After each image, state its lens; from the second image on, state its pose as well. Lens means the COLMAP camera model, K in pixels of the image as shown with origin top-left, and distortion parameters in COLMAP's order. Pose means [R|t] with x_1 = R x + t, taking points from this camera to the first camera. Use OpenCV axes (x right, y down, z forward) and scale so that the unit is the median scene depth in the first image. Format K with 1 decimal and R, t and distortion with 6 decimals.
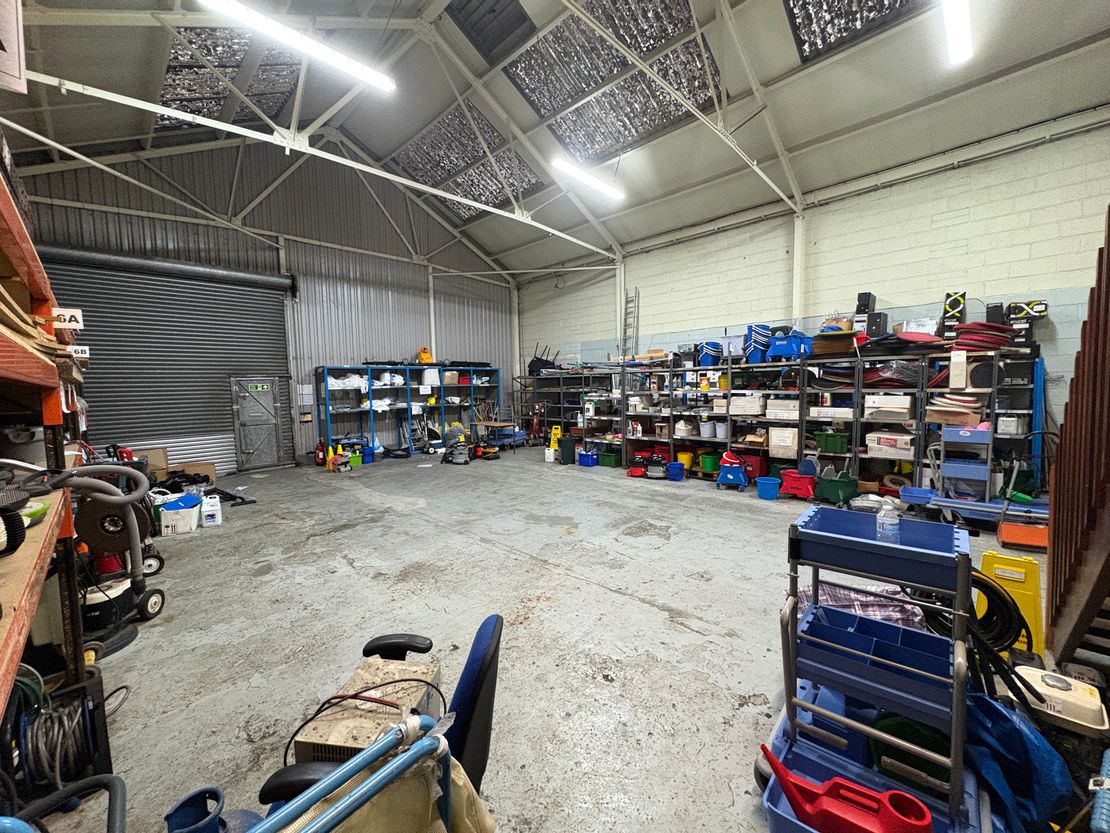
lens RADIAL K [[443.3, 0, 553.5], [0, 443.3, 415.3], [0, 0, 1]] dist [-0.001289, -0.000308]
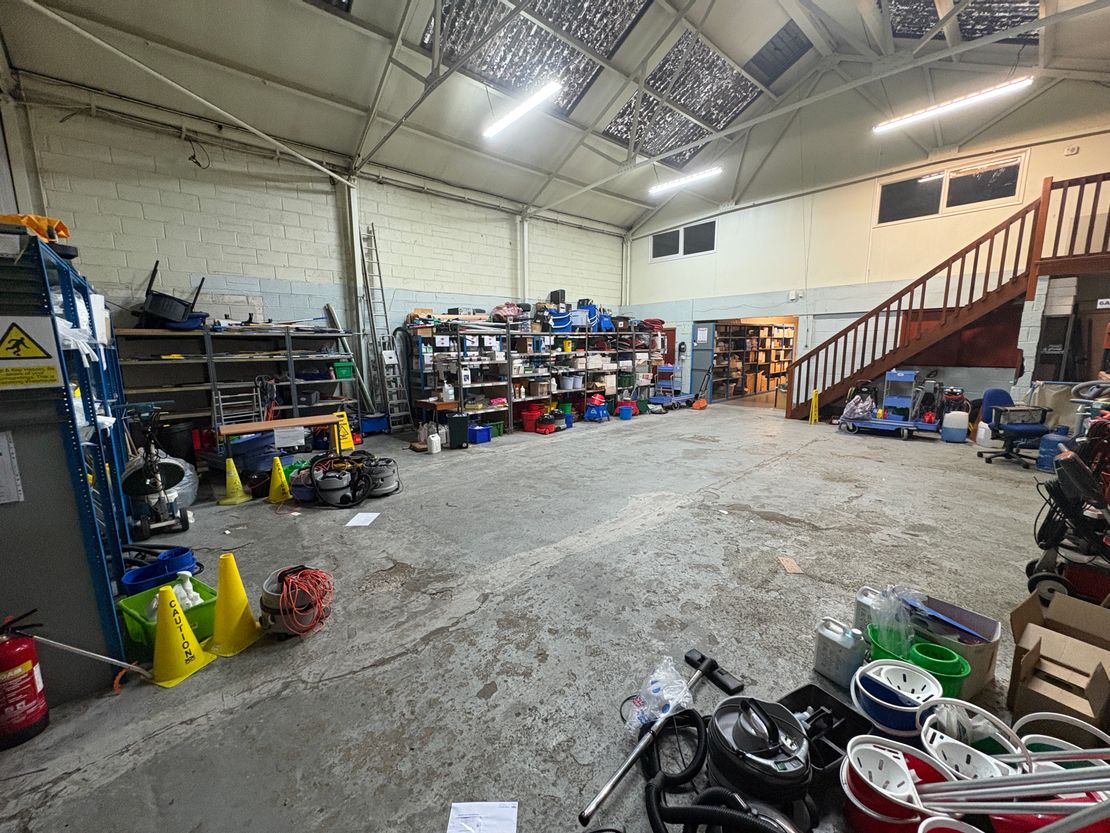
lens RADIAL K [[443.3, 0, 553.5], [0, 443.3, 415.3], [0, 0, 1]] dist [-0.001289, -0.000308]
pose [[0.048003, -0.135410, 0.989626, -0.877443], [0.080189, 0.988093, 0.131311, -0.044568], [-0.995623, 0.073054, 0.058290, 0.936967]]
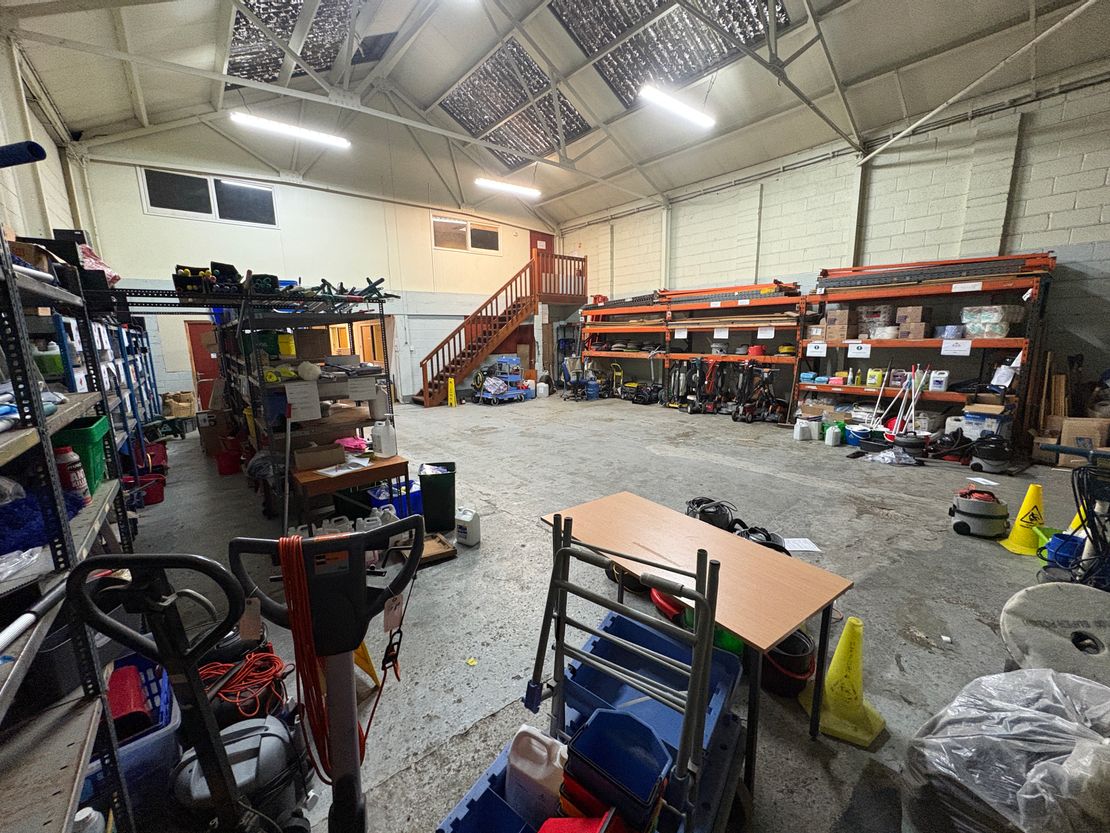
lens RADIAL K [[443.3, 0, 553.5], [0, 443.3, 415.3], [0, 0, 1]] dist [-0.001289, -0.000308]
pose [[-0.993607, 0.023494, 0.110421, -0.159903], [0.050068, 0.968356, 0.244499, -0.115333], [-0.101183, 0.248464, -0.963342, 1.651517]]
